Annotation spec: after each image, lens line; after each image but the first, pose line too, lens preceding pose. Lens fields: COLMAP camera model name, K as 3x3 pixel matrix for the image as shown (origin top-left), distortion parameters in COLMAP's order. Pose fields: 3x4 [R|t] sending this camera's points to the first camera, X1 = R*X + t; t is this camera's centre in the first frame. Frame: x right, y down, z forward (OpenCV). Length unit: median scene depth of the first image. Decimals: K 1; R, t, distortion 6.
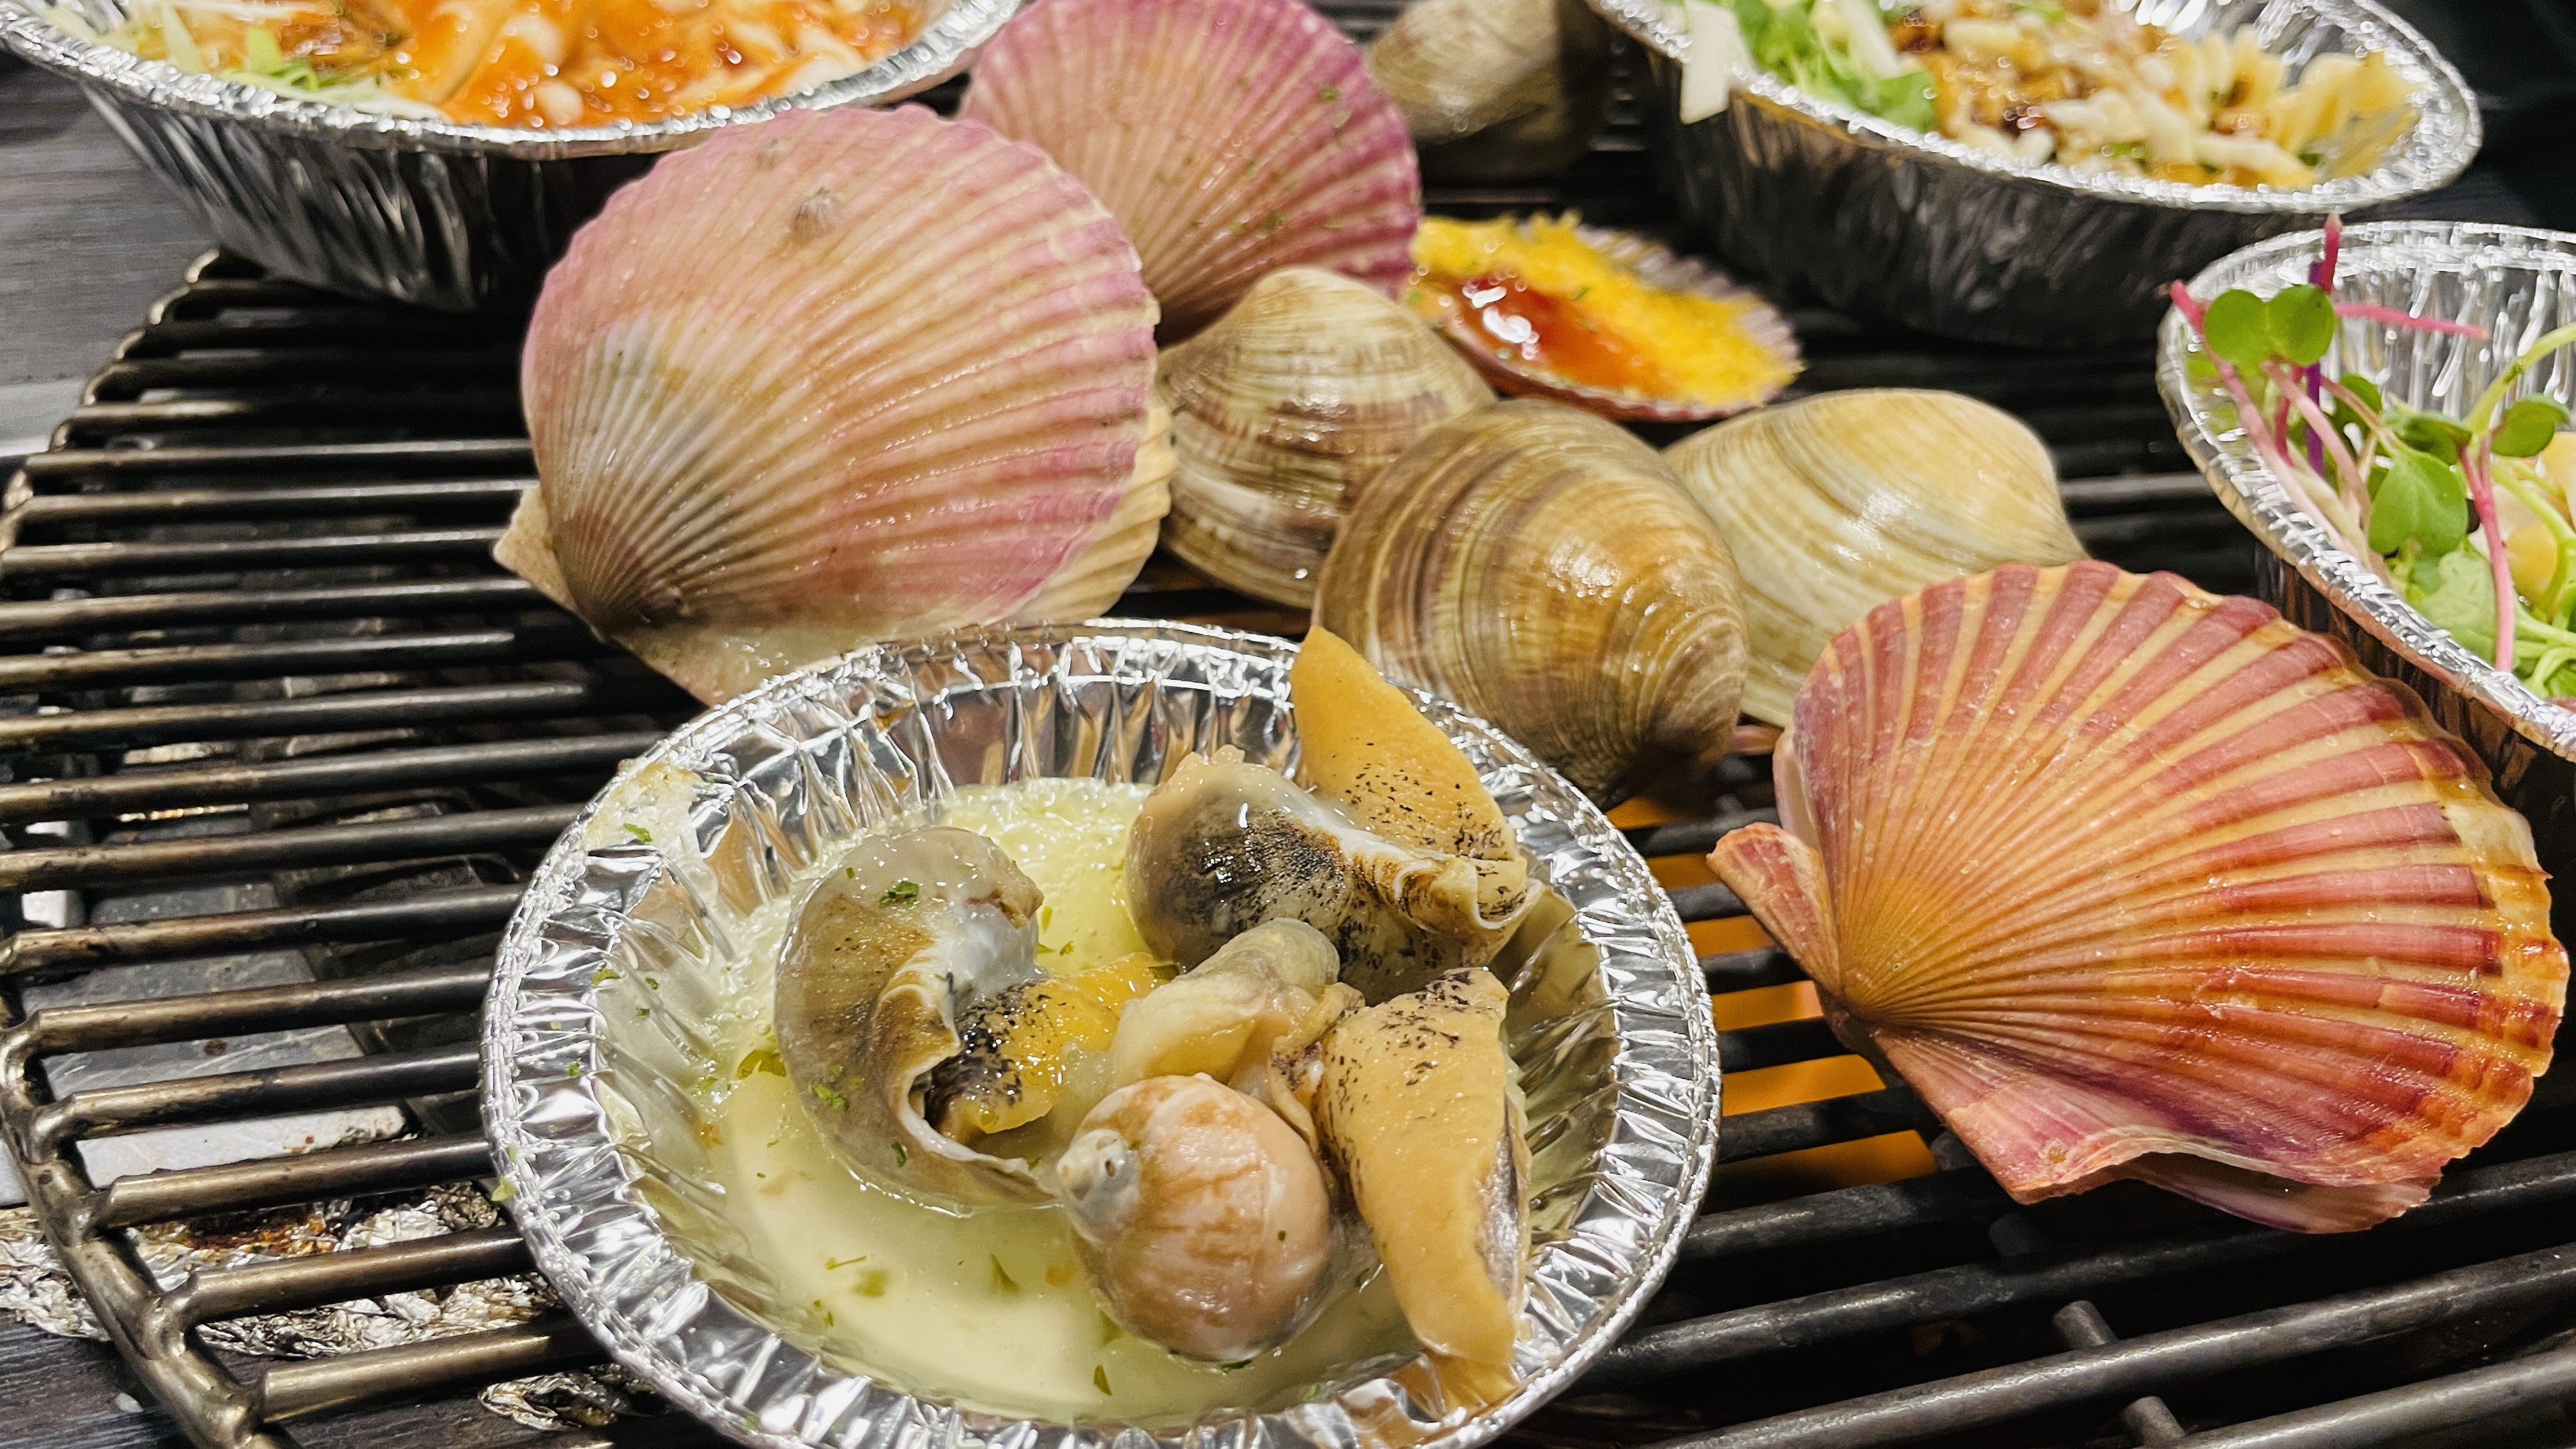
lens RADIAL K [[1951.1, 0, 1288.7], [0, 1951.1, 740.0], [0, 0, 1]] dist [0.052340, -0.080357]
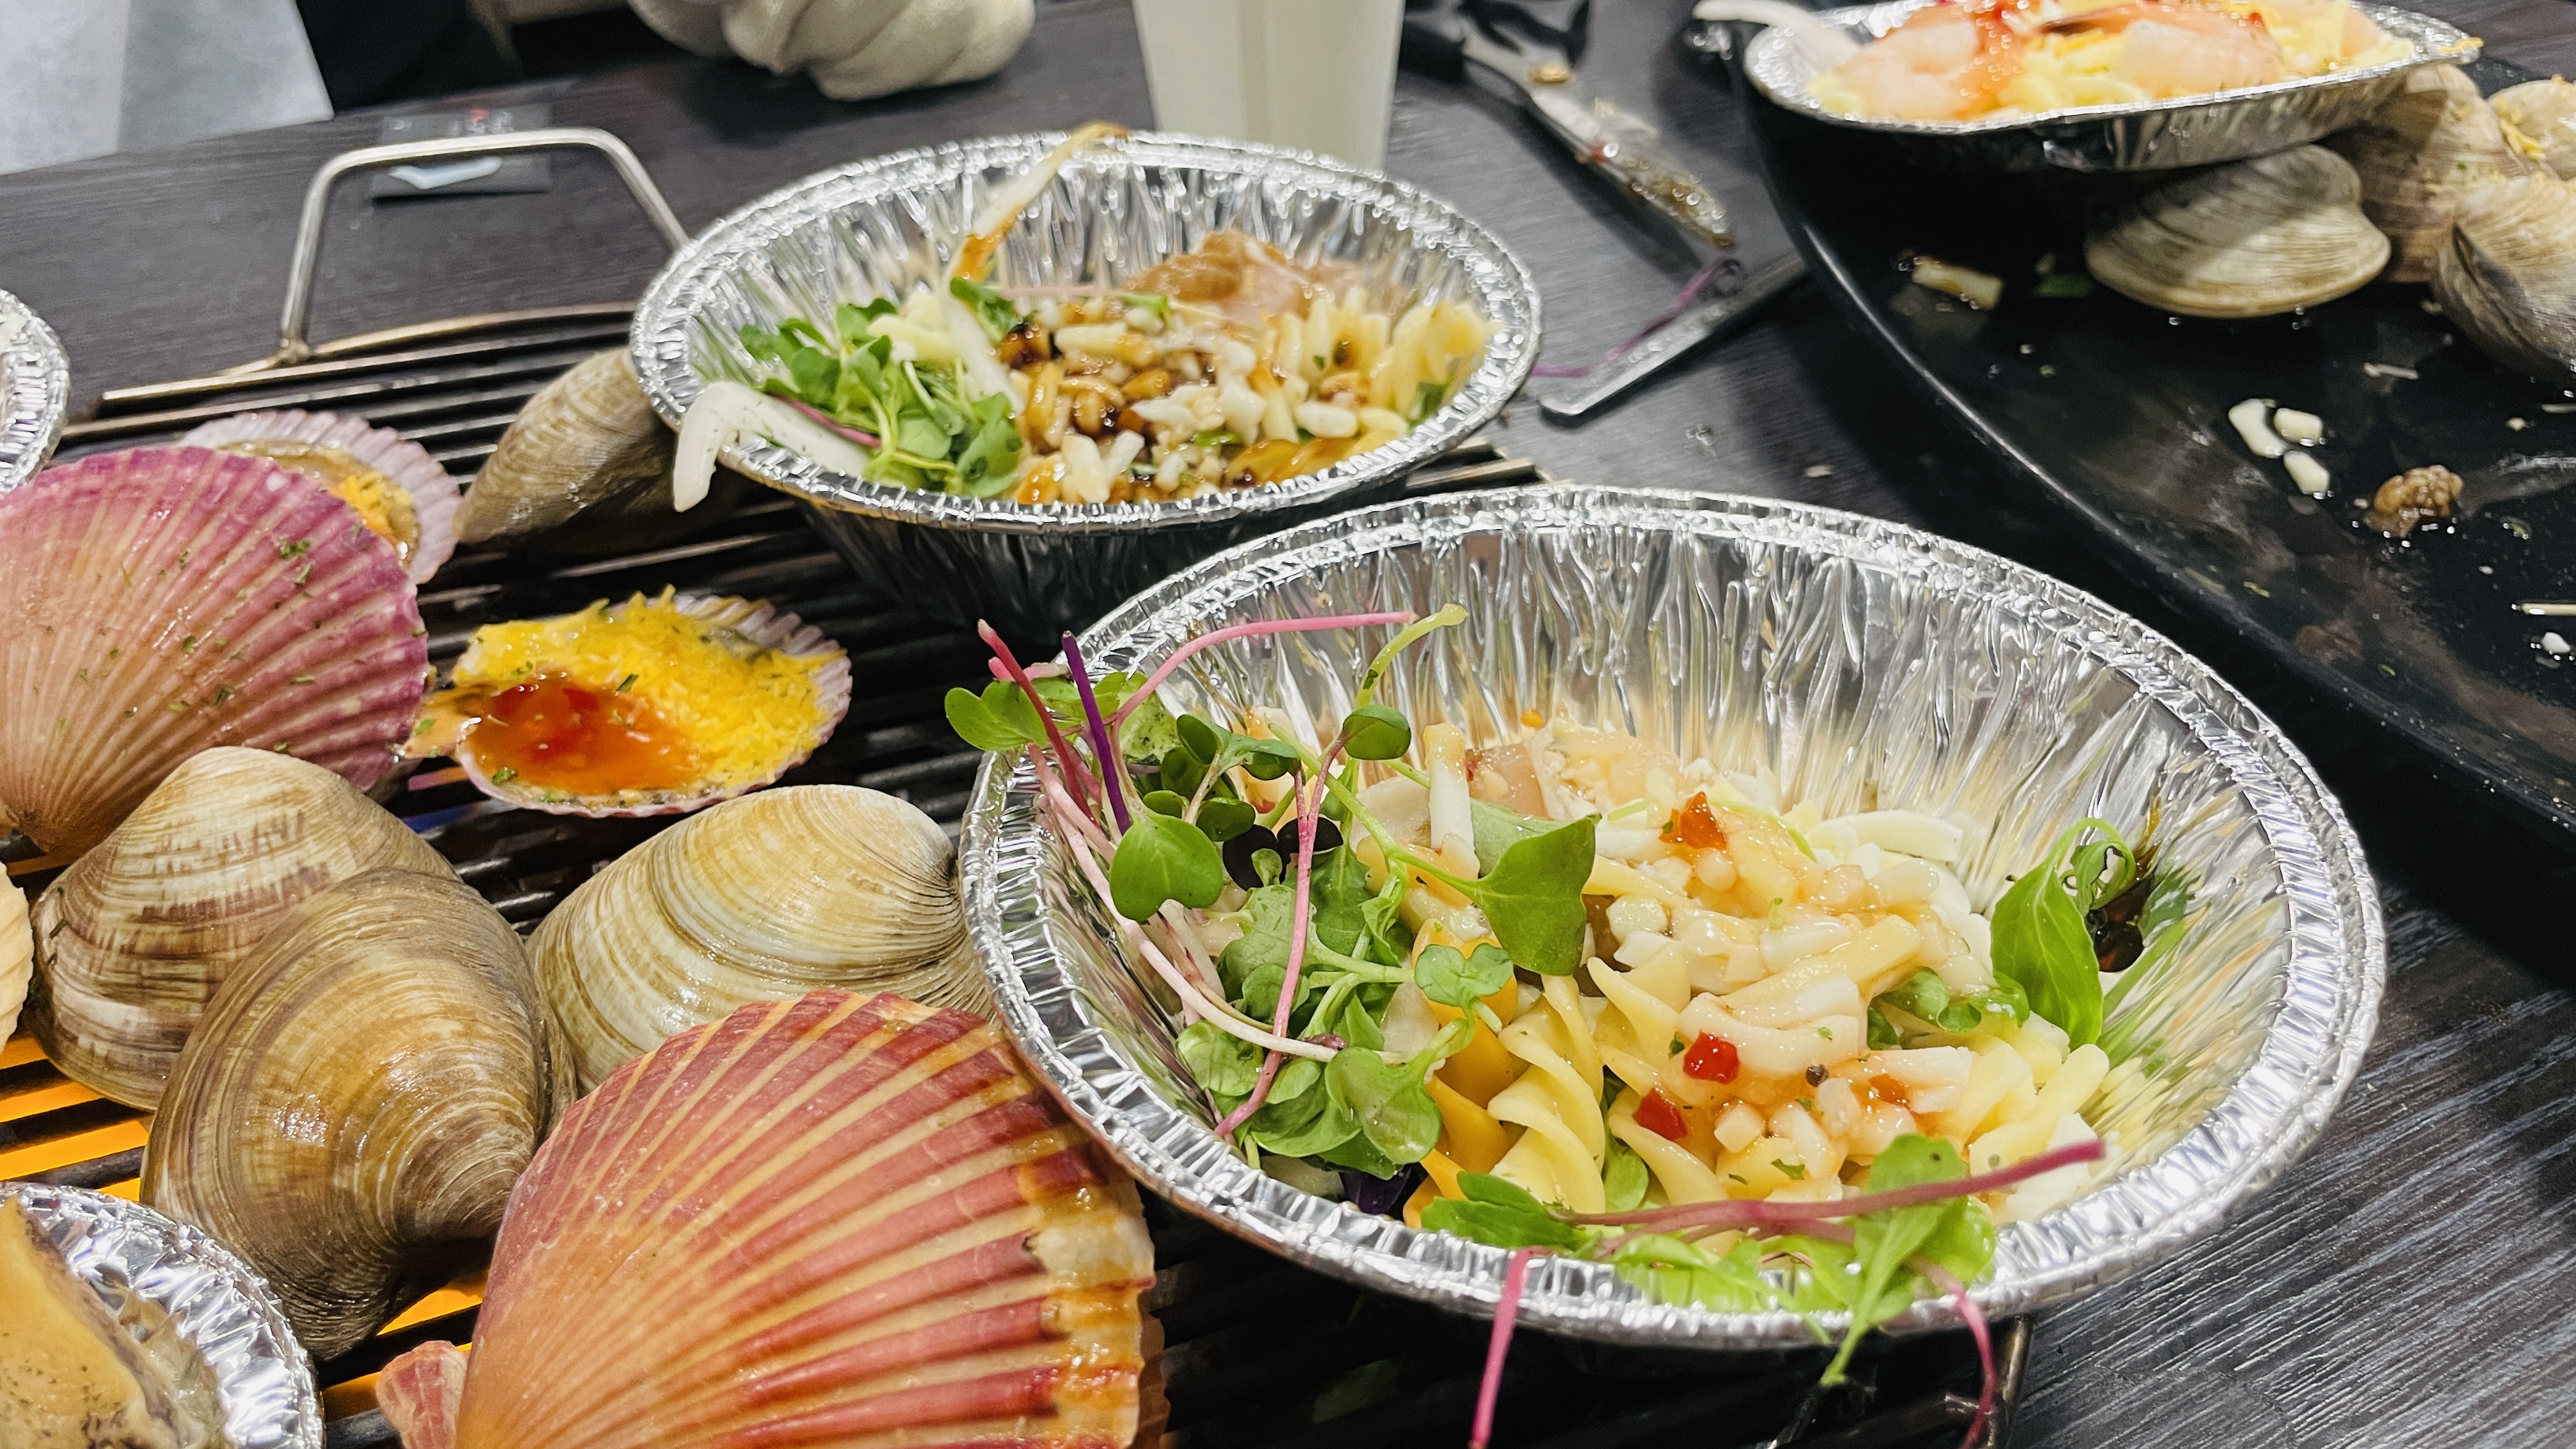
lens RADIAL K [[1951.1, 0, 1313.6], [0, 1951.1, 725.6], [0, 0, 1]] dist [0.052340, -0.080357]
pose [[0.986429, -0.160859, 0.032896, 0.664349], [0.162661, 0.984701, -0.062493, -0.123360], [-0.022341, 0.066996, 0.997503, -0.022233]]
